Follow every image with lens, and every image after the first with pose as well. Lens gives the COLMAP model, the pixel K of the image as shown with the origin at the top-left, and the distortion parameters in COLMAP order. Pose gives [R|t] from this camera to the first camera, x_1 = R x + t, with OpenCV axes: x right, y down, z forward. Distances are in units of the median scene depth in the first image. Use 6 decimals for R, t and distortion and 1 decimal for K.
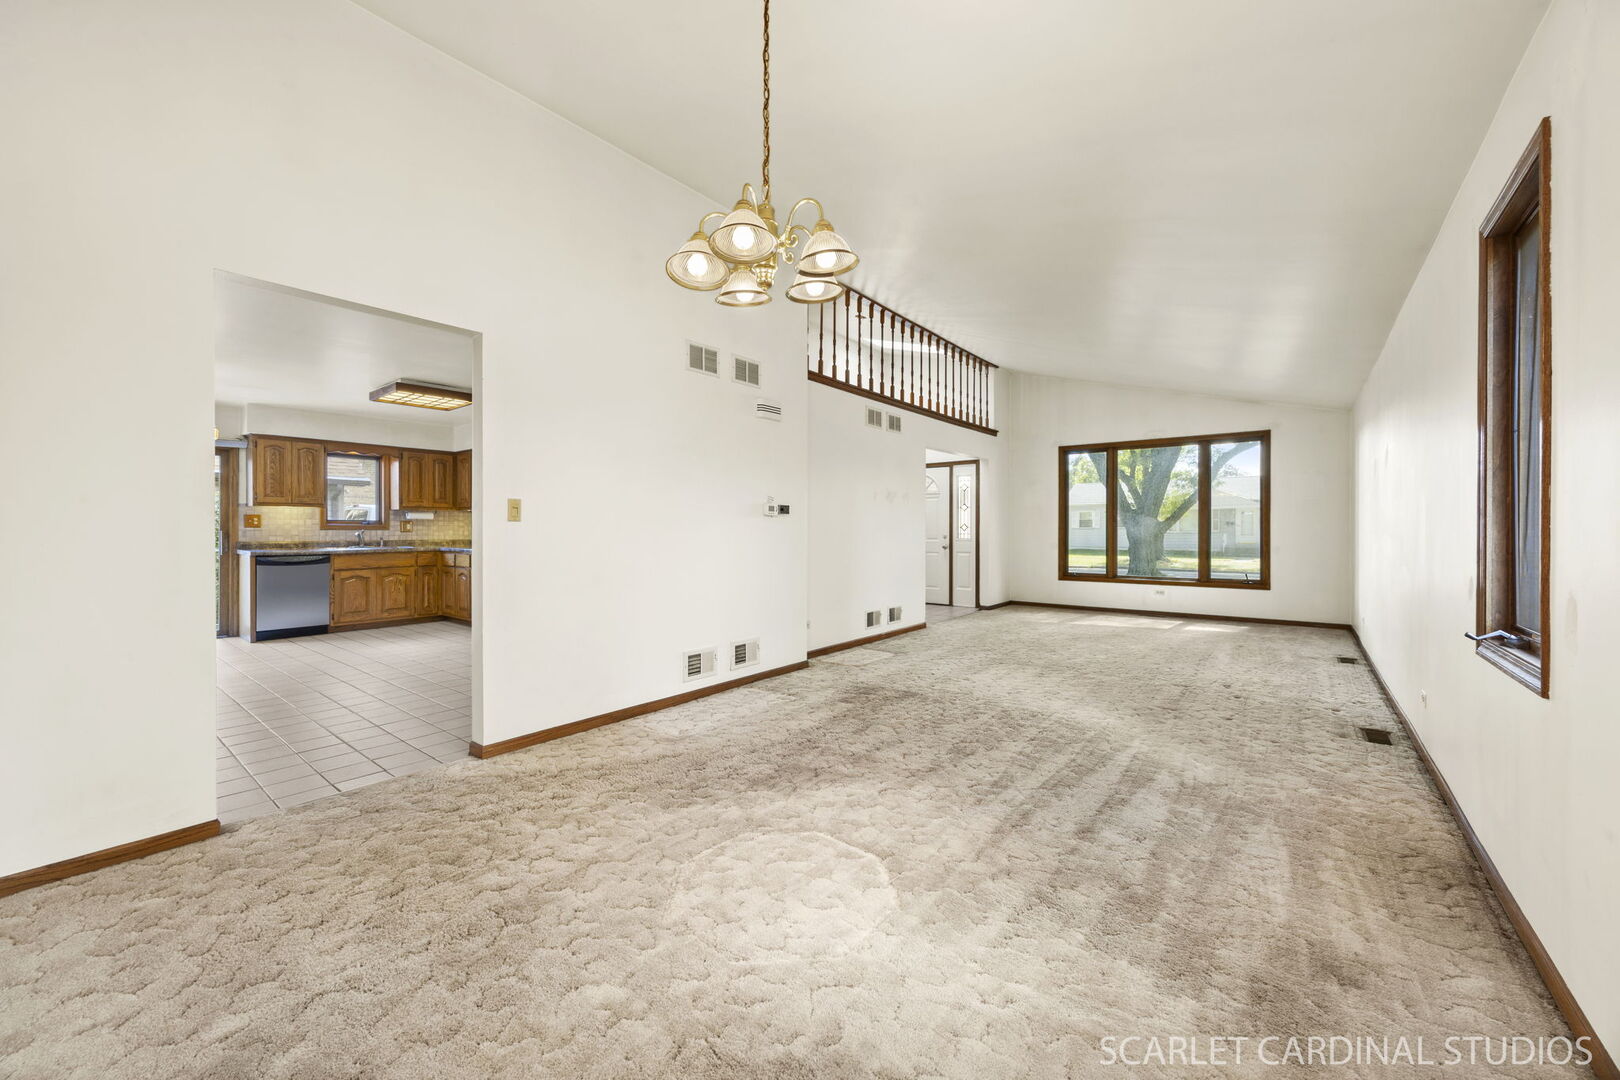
lens RADIAL K [[620.4, 0, 818.6], [0, 620.4, 533.4], [0, 0, 1]] dist [-0.011290, -0.000122]
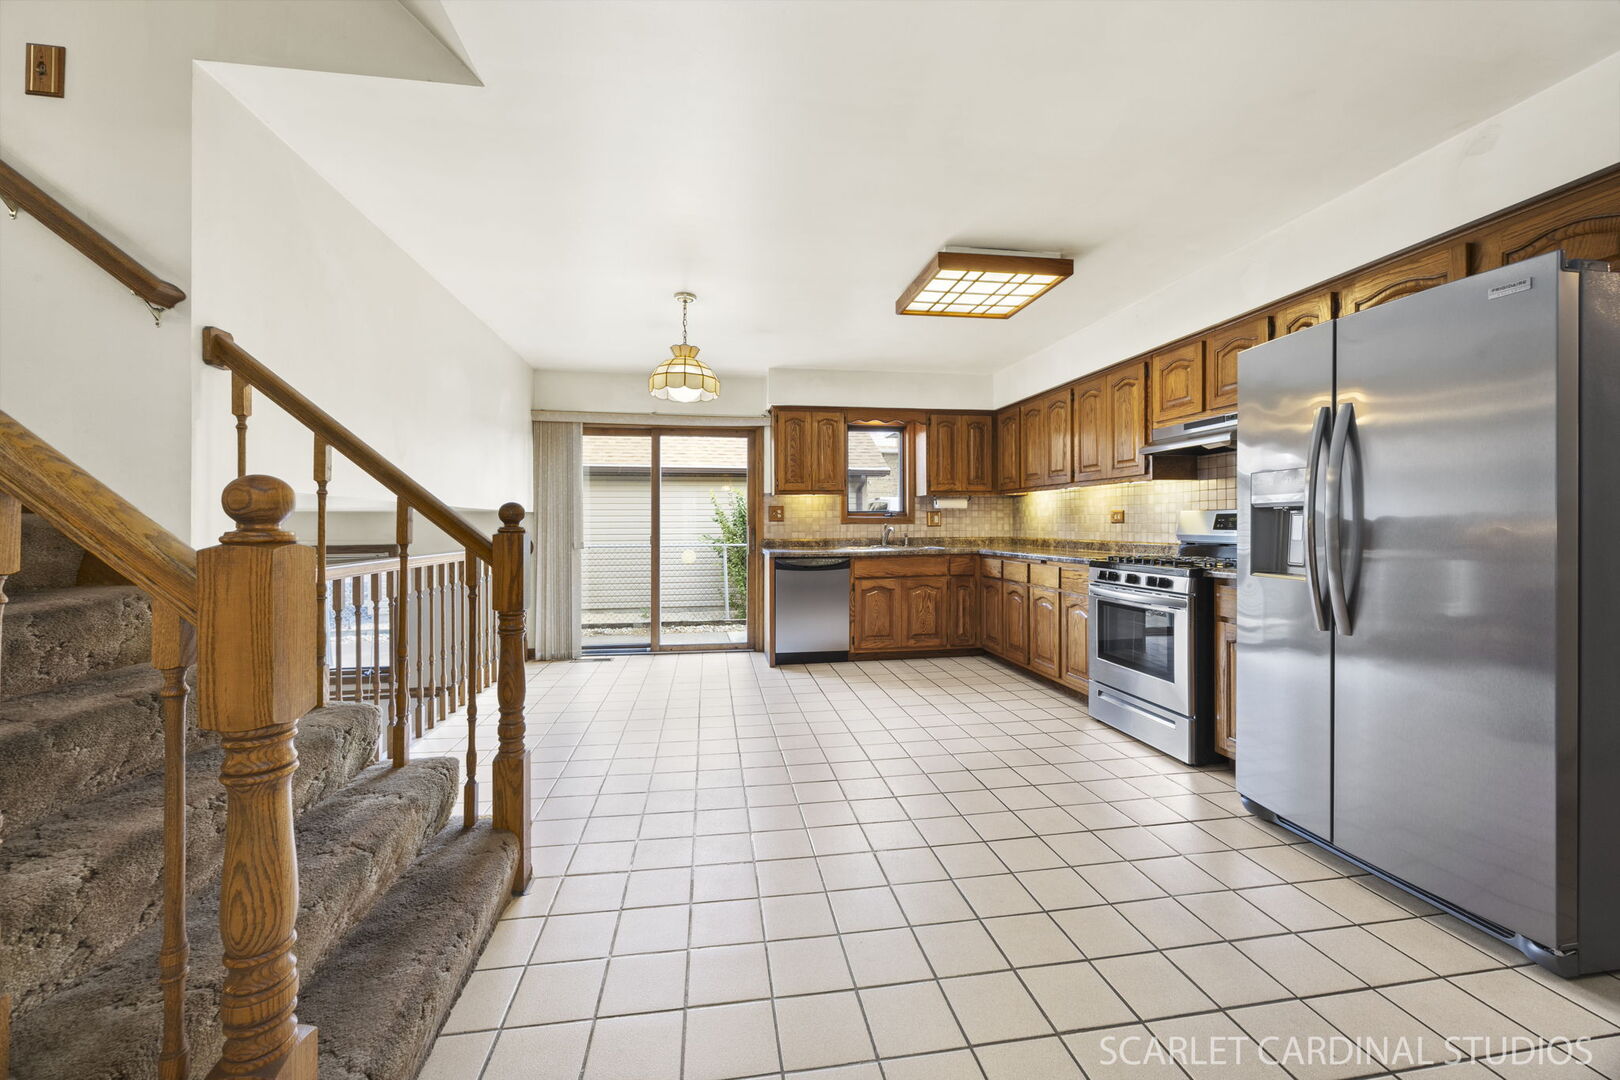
lens RADIAL K [[620.4, 0, 808.5], [0, 620.4, 527.8], [0, 0, 1]] dist [-0.011290, -0.000122]
pose [[0.729006, -0.000560, -0.684507, -0.297856], [0.001411, 0.999999, 0.000685, -0.001414], [0.684506, -0.001465, 0.729006, 0.394378]]
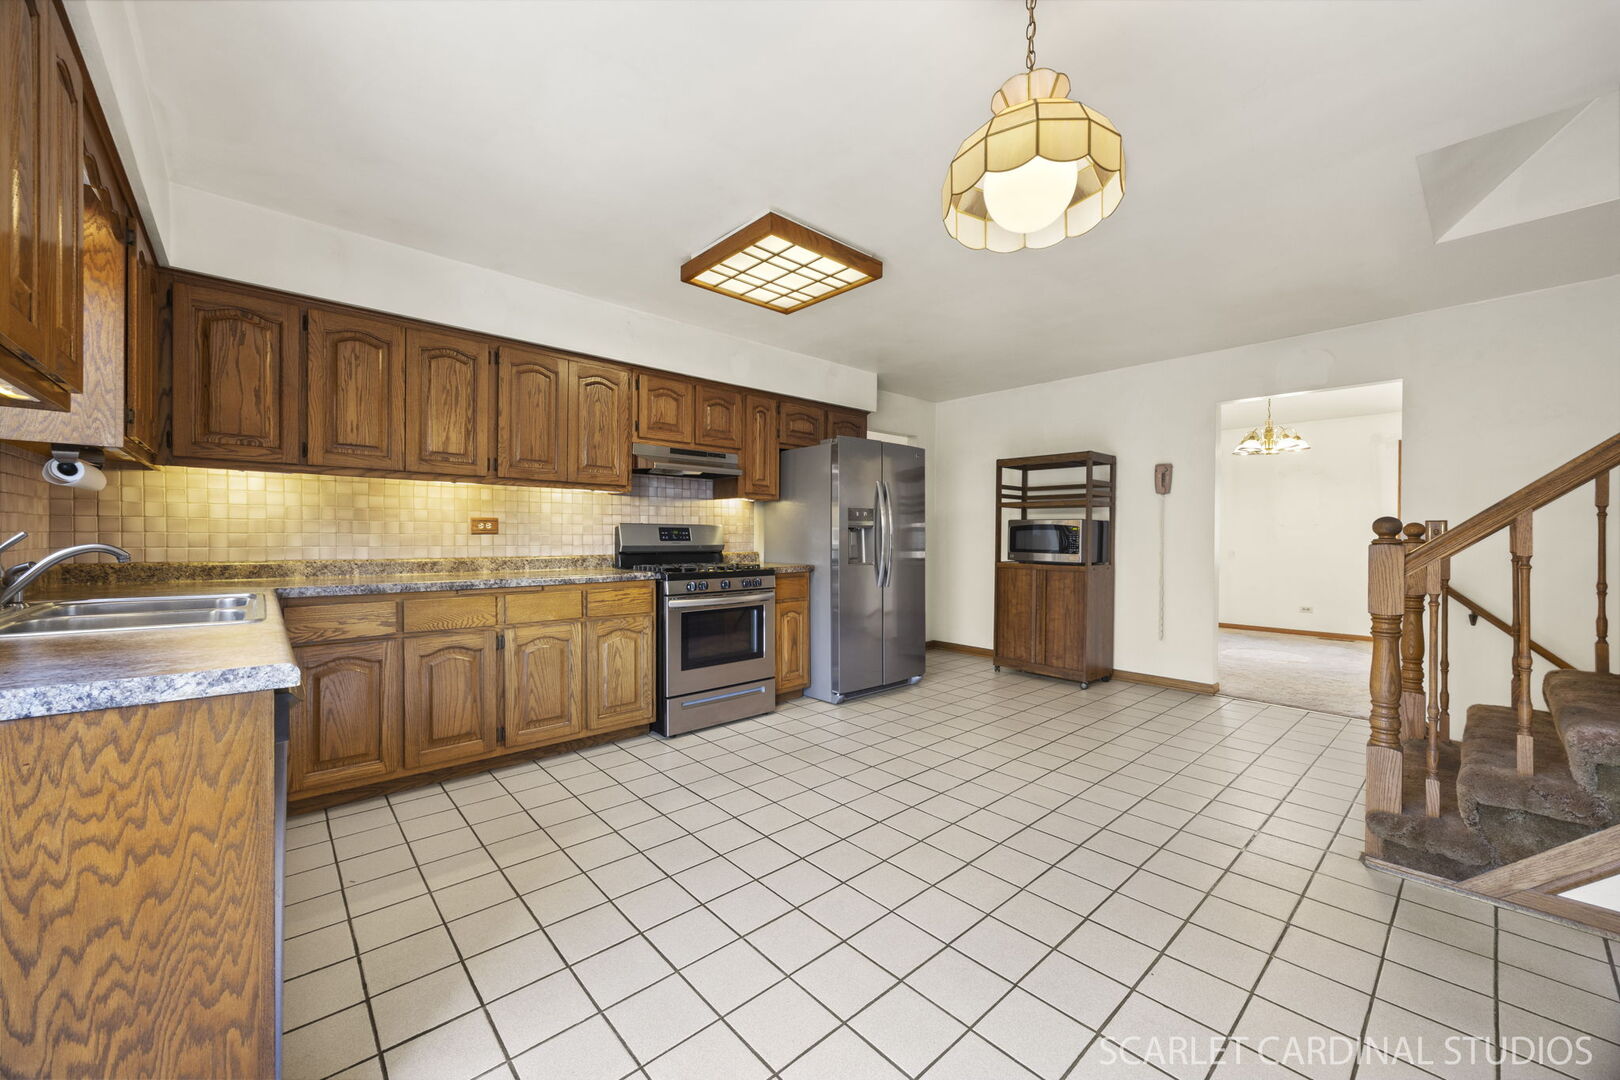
lens RADIAL K [[620.4, 0, 804.9], [0, 620.4, 541.9], [0, 0, 1]] dist [-0.011290, -0.000122]
pose [[0.188514, -0.010962, 0.982009, -0.945204], [0.000579, 0.999939, 0.011051, -0.004443], [-0.982070, -0.001515, 0.188508, 0.735424]]
